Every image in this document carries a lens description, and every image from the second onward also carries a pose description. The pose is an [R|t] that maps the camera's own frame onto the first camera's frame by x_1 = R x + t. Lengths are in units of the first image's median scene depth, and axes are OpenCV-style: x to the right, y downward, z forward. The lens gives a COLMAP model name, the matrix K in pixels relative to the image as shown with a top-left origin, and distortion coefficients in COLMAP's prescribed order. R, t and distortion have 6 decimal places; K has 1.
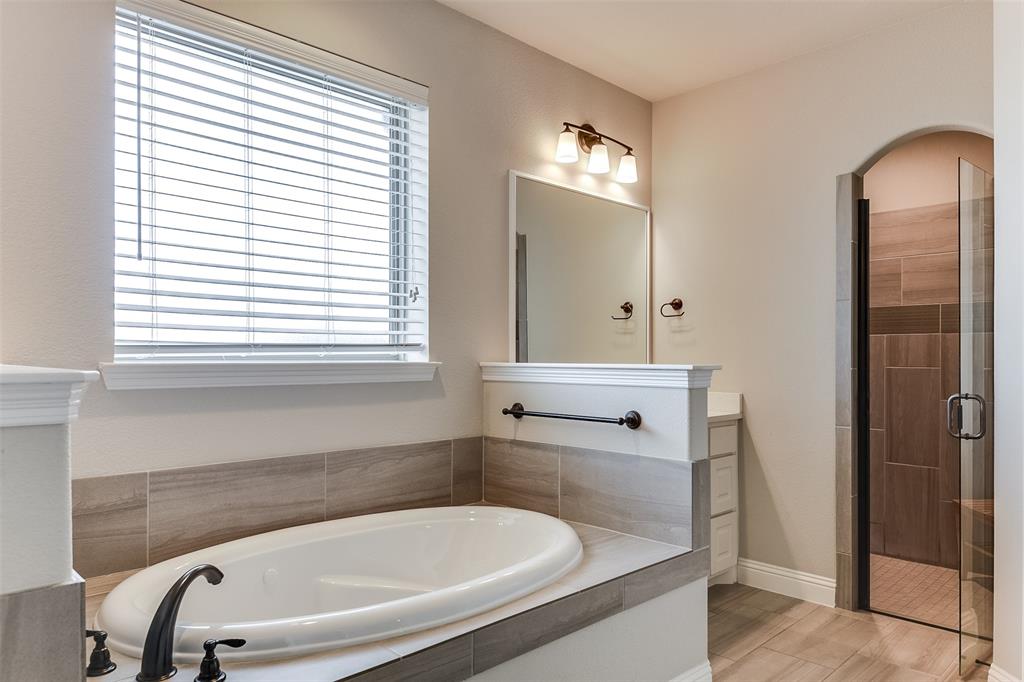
lens RADIAL K [[655.3, 0, 510.7], [0, 655.3, 352.0], [0, 0, 1]] dist [0.006836, -0.000363]
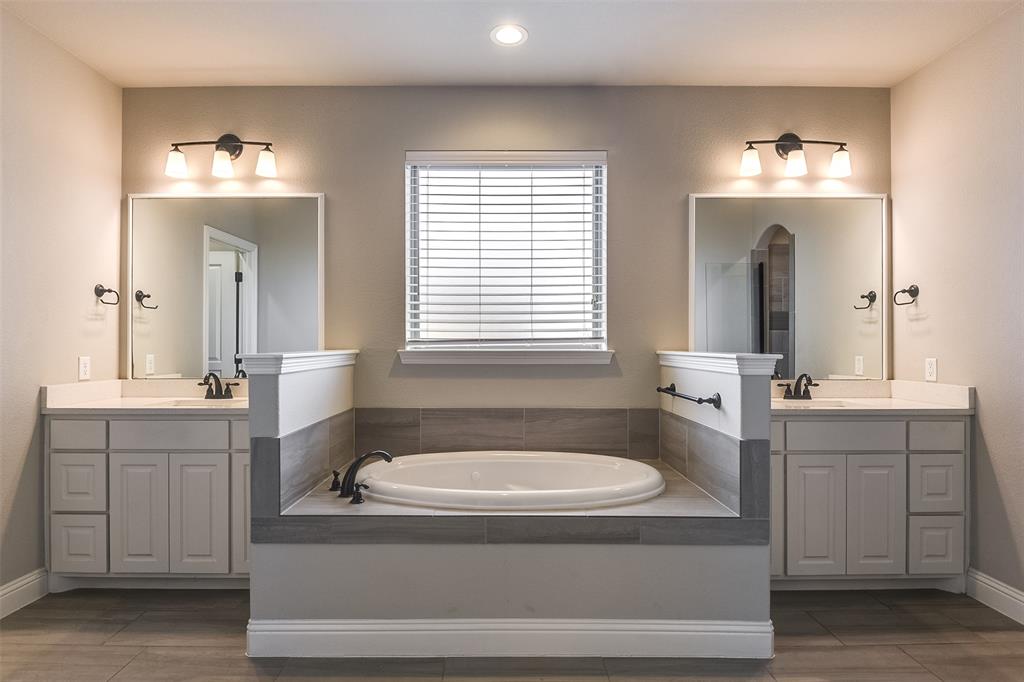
lens RADIAL K [[537.8, 0, 512.0], [0, 537.8, 341.0], [0, 0, 1]] dist [0.004258, -0.016405]
pose [[0.731267, -0.006515, -0.682060, 0.474304], [0.006153, 0.999977, -0.002955, -0.002146], [0.682064, -0.002036, 0.731290, 0.036757]]
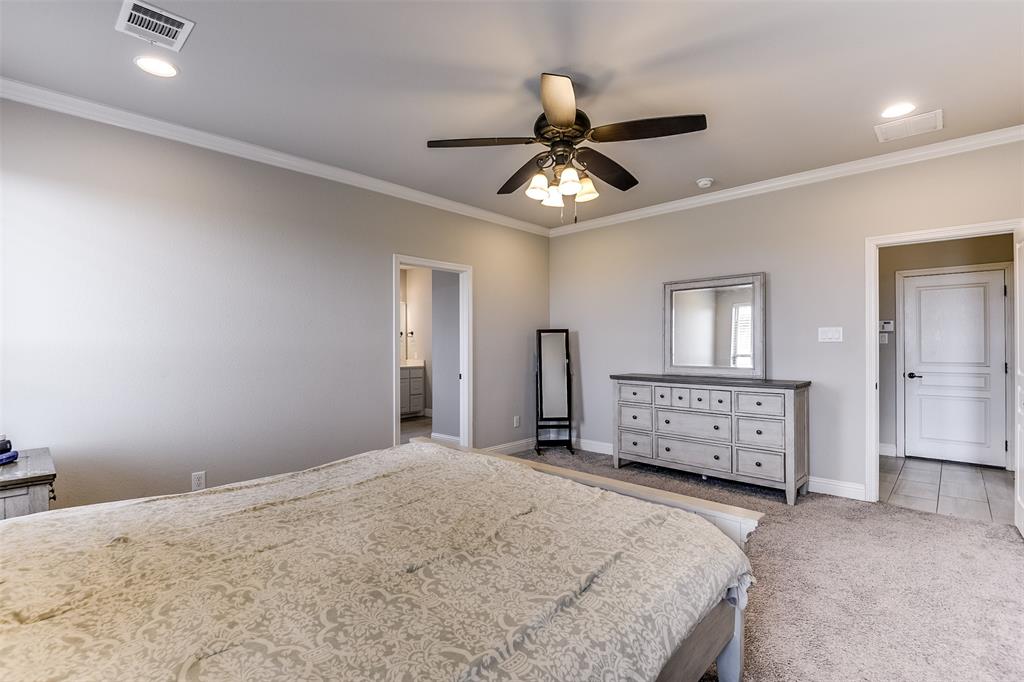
lens RADIAL K [[476.0, 0, 510.7], [0, 476.0, 344.9], [0, 0, 1]] dist [-0.000218, -0.000881]
pose [[0.997713, -0.005924, 0.067326, 0.768216], [0.005626, 0.999974, 0.004615, -0.028411], [-0.067351, -0.004225, 0.997720, -1.824966]]
